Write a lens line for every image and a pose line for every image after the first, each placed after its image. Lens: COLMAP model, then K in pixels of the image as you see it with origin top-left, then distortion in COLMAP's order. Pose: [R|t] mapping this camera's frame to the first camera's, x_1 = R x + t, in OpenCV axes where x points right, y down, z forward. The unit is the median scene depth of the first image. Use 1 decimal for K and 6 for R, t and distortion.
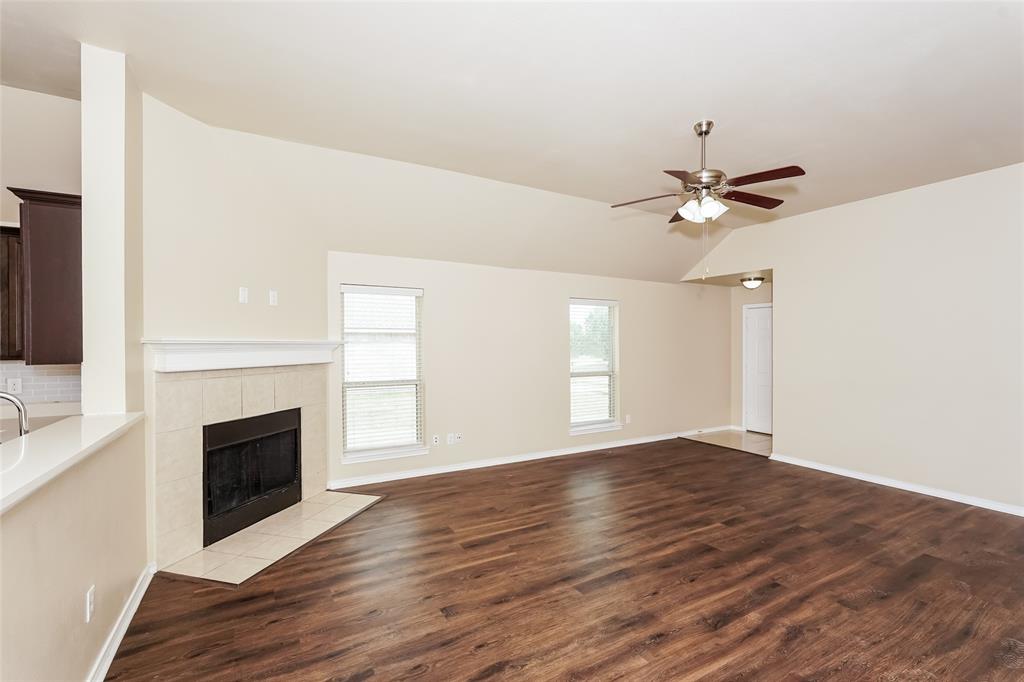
lens RADIAL K [[451.0, 0, 510.0], [0, 451.0, 350.1], [0, 0, 1]] dist [-0.015014, 0.004932]
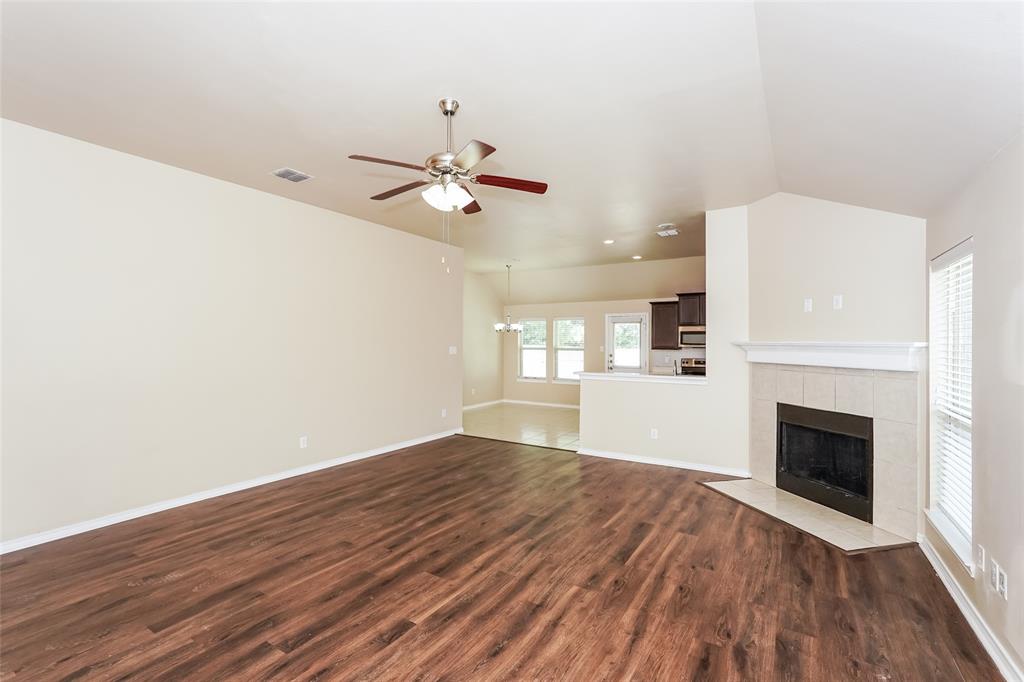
lens RADIAL K [[451.0, 0, 518.5], [0, 451.0, 338.1], [0, 0, 1]] dist [-0.015014, 0.004932]
pose [[-0.873542, -0.009939, -0.486647, 0.735884], [-0.011803, 0.999930, 0.000764, -0.028078], [0.486606, 0.006411, -0.873598, 1.830322]]
